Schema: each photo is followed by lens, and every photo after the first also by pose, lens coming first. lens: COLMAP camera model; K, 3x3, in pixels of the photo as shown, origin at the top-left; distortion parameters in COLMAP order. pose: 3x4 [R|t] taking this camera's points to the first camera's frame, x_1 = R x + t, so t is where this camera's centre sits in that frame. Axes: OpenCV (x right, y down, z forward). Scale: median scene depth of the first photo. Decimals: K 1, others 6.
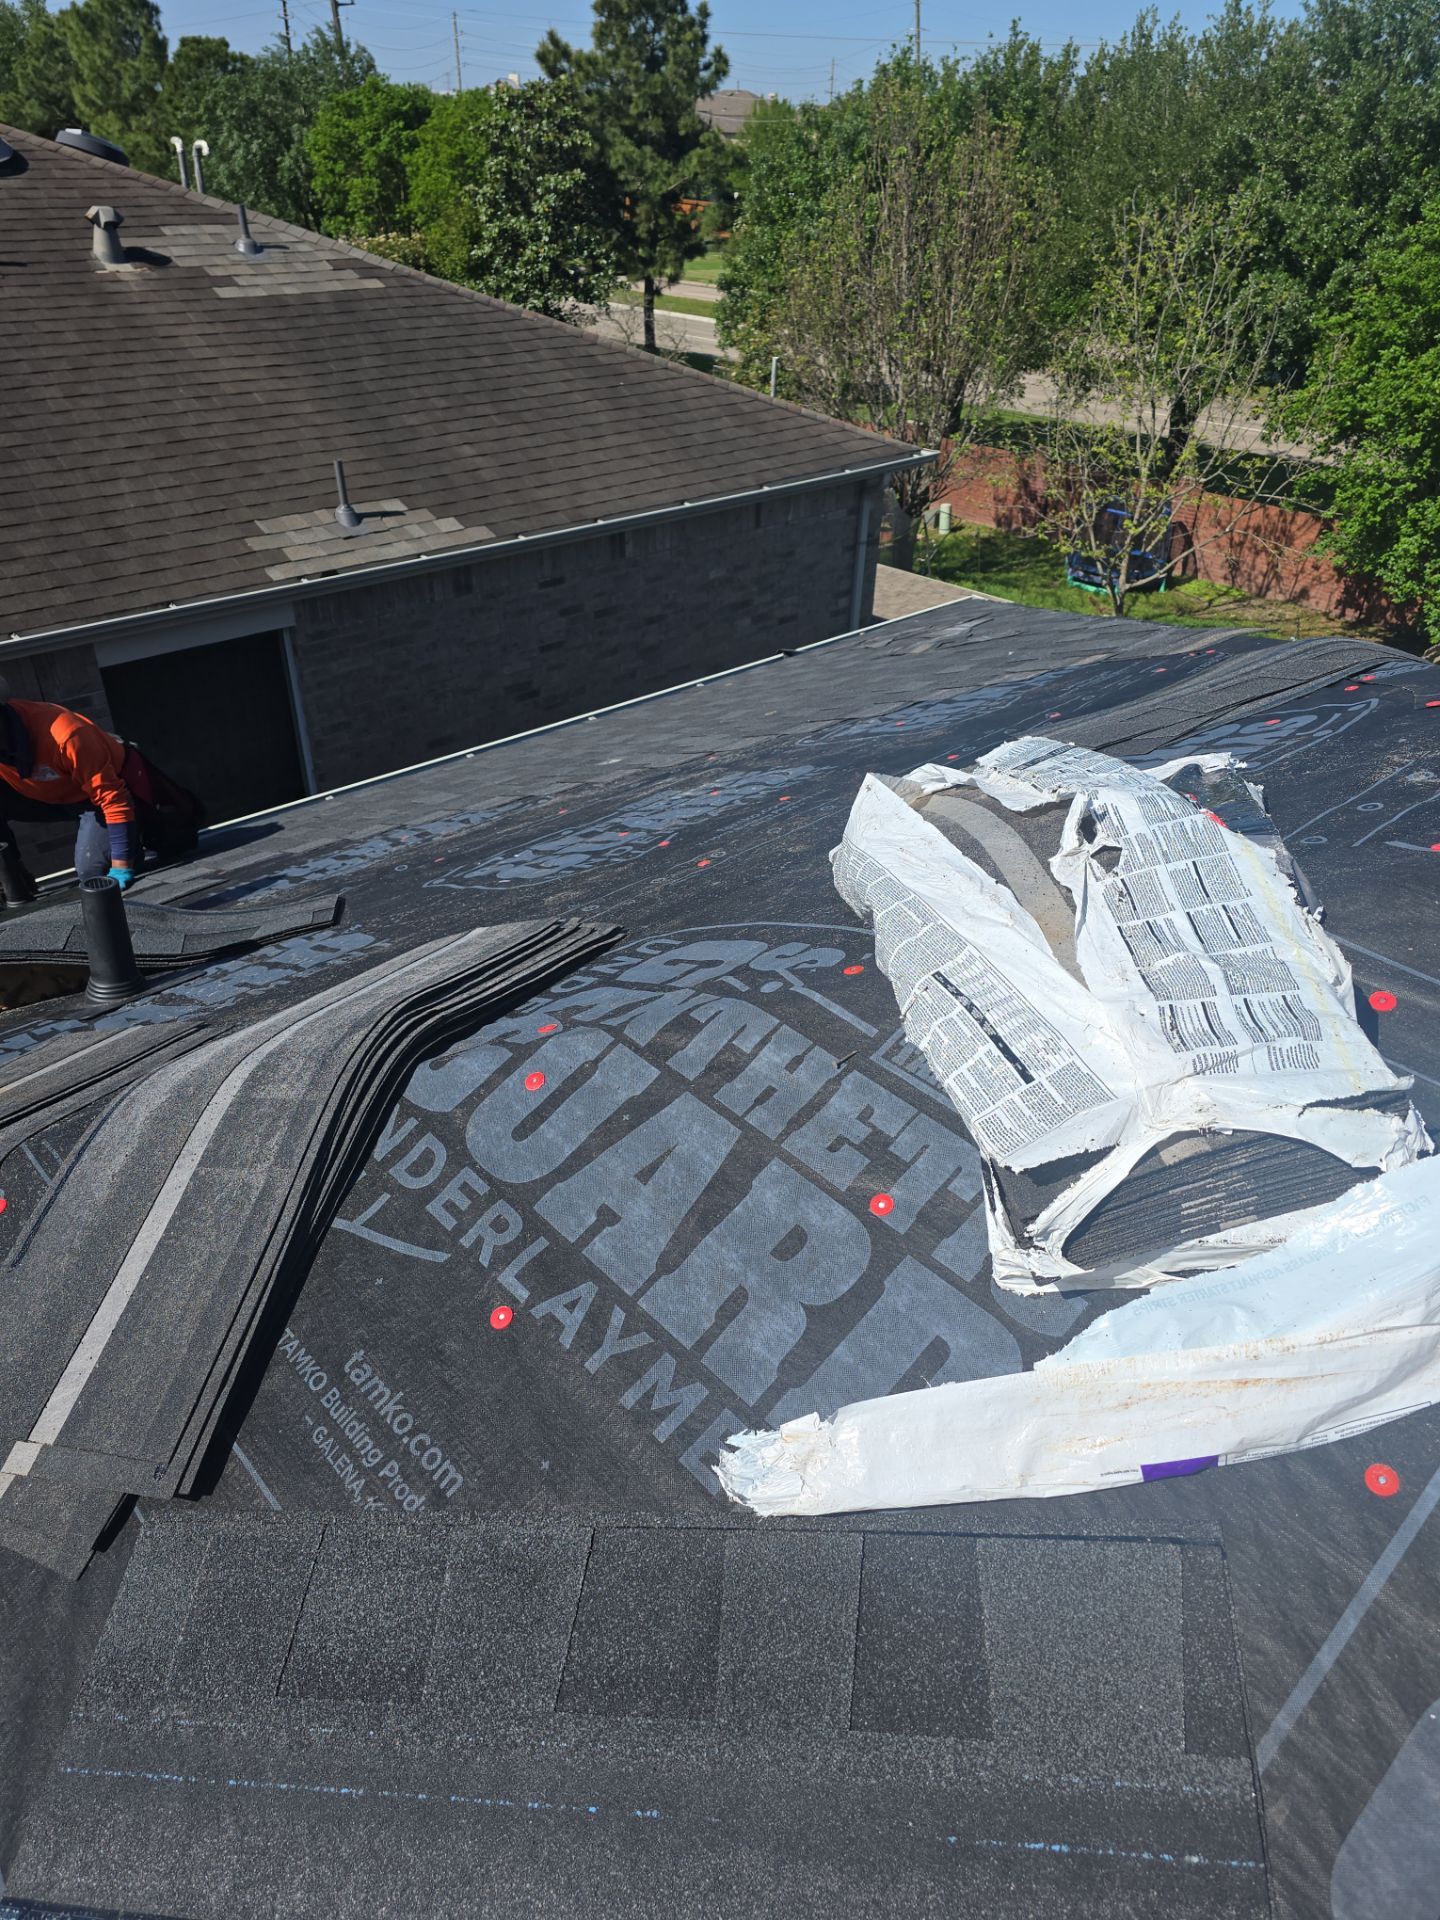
lens RADIAL K [[1195.6, 0, 798.8], [0, 1195.6, 954.8], [0, 0, 1]] dist [0.049246, -0.034012]
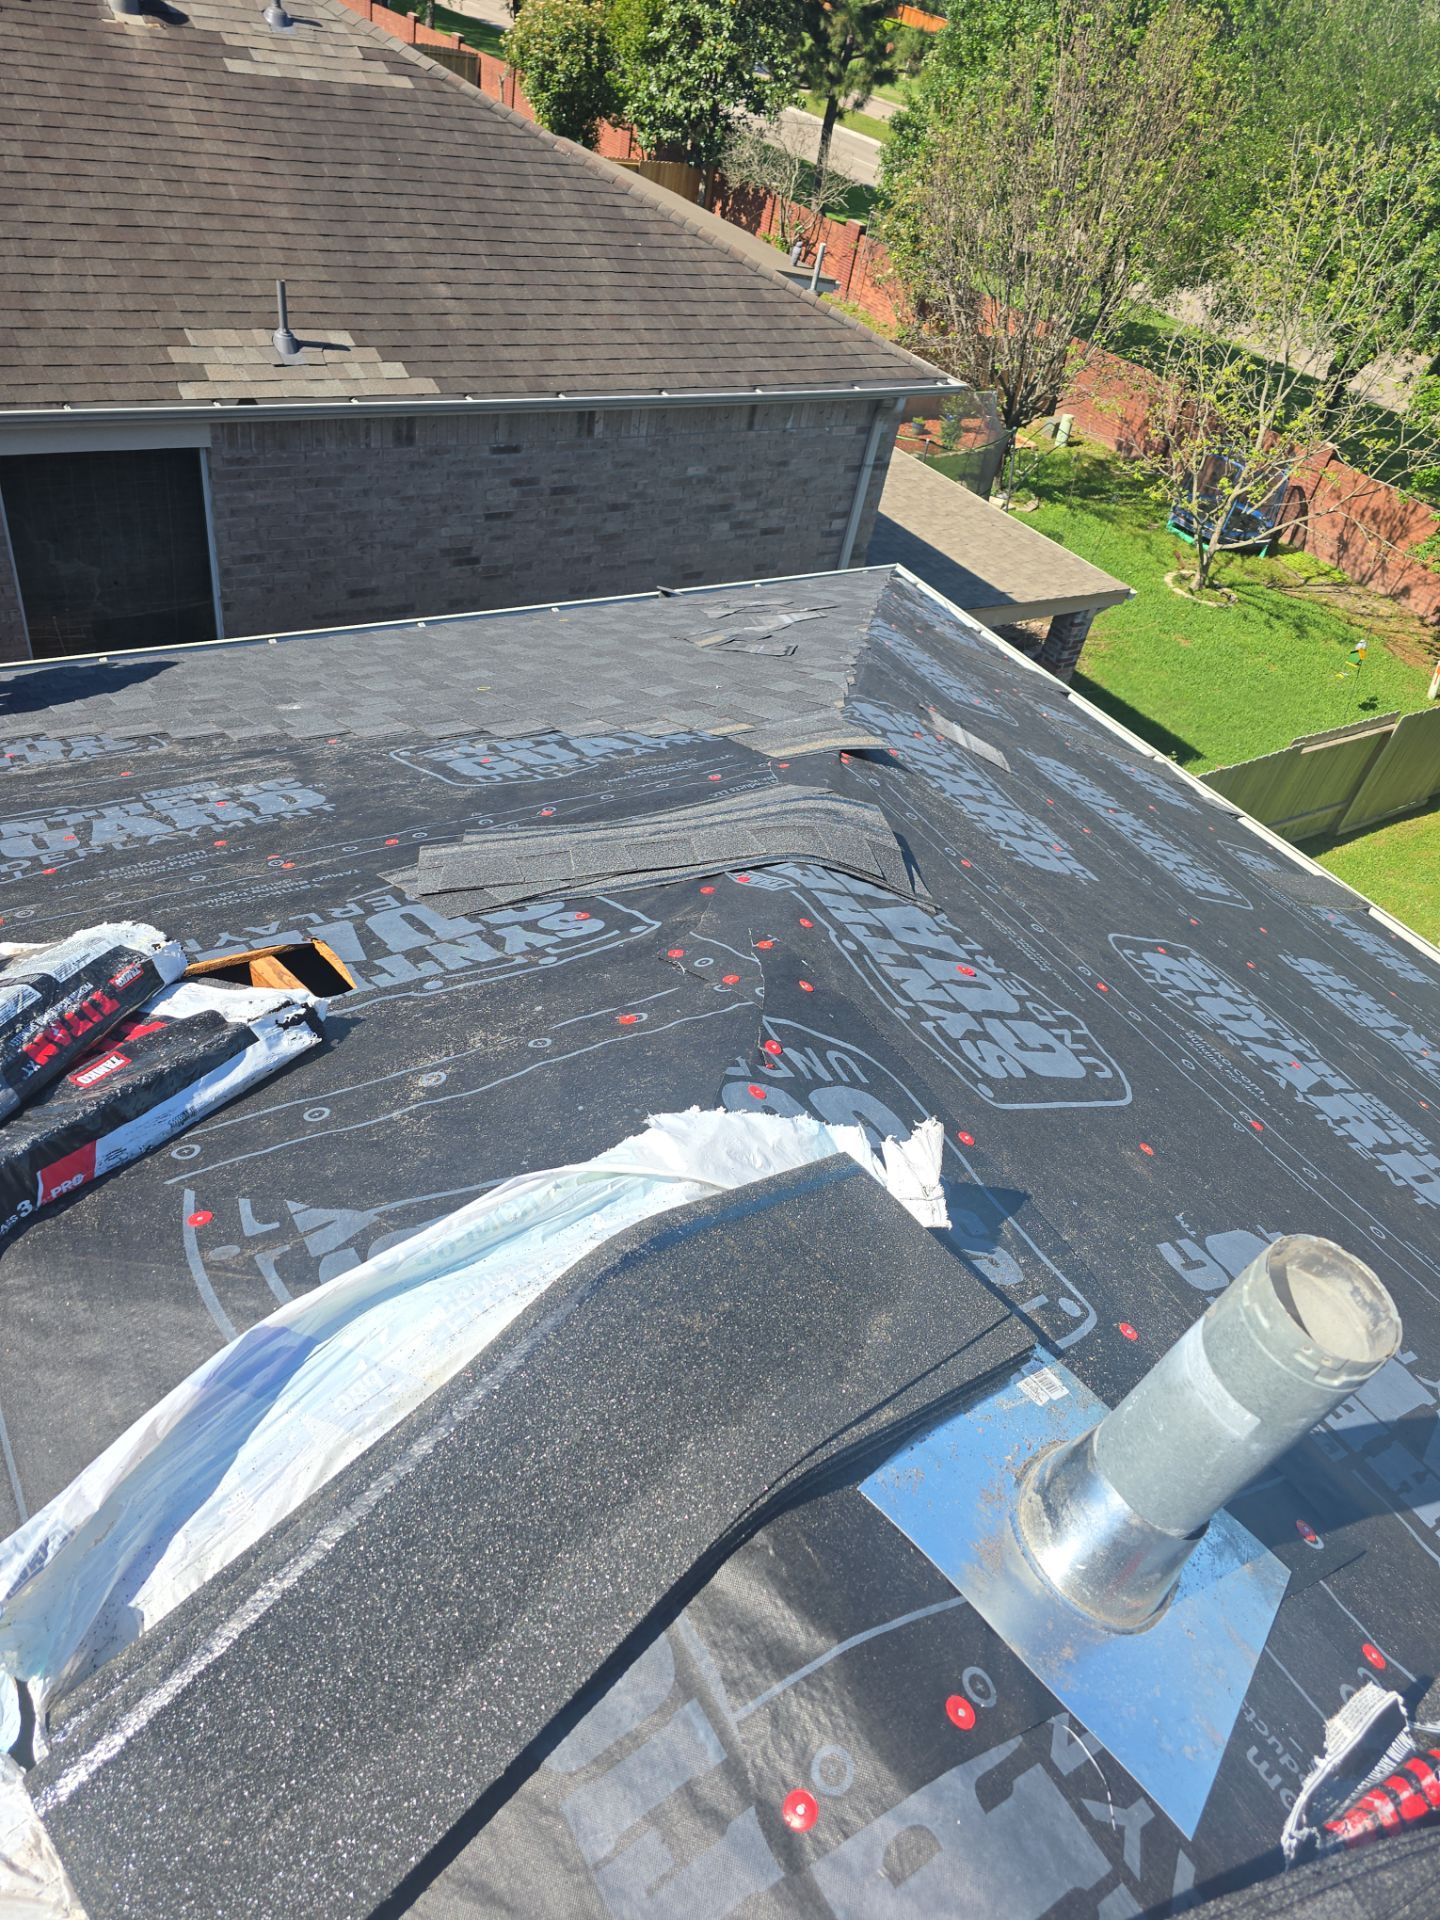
lens RADIAL K [[1195.6, 0, 798.8], [0, 1195.6, 954.8], [0, 0, 1]] dist [0.049246, -0.034012]
pose [[0.975634, 0.217269, -0.030523, 0.115306], [-0.212940, 0.971205, 0.106851, -0.058459], [0.052859, -0.097748, 0.993806, 0.013273]]
